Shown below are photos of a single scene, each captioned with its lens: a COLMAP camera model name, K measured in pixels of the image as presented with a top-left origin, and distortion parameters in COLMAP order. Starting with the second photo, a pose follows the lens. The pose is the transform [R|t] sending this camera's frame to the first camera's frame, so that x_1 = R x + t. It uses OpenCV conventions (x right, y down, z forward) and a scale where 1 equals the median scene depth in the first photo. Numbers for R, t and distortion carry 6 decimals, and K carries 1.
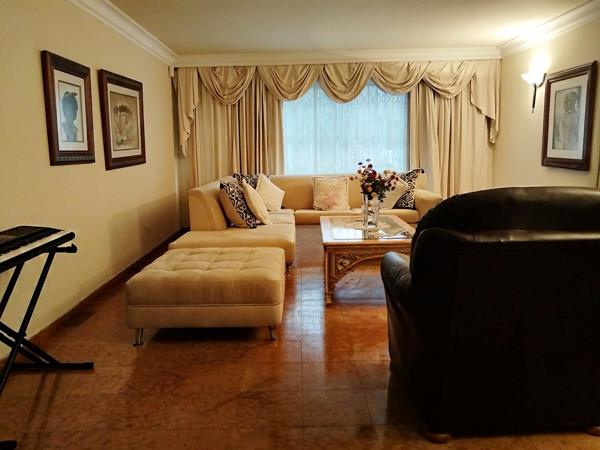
lens RADIAL K [[474.3, 0, 299.1], [0, 474.3, 224.5], [0, 0, 1]] dist [-0.005963, -0.009541]
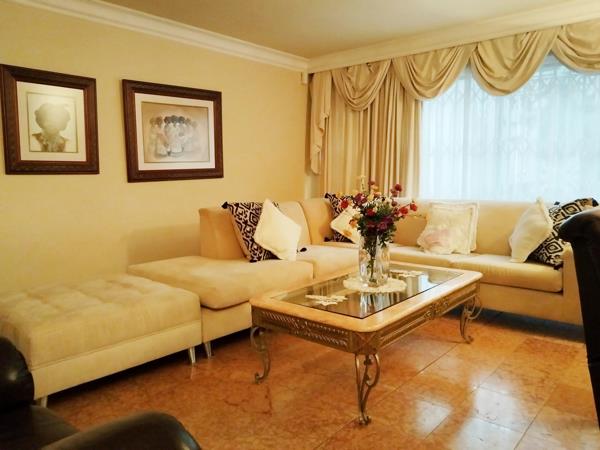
lens RADIAL K [[474.3, 0, 299.5], [0, 474.3, 225.9], [0, 0, 1]] dist [-0.005963, -0.009541]
pose [[0.754612, 0.084228, -0.650742, 0.329230], [-0.110742, 0.993849, 0.000218, -0.042540], [0.646758, 0.071900, 0.759298, 0.324702]]
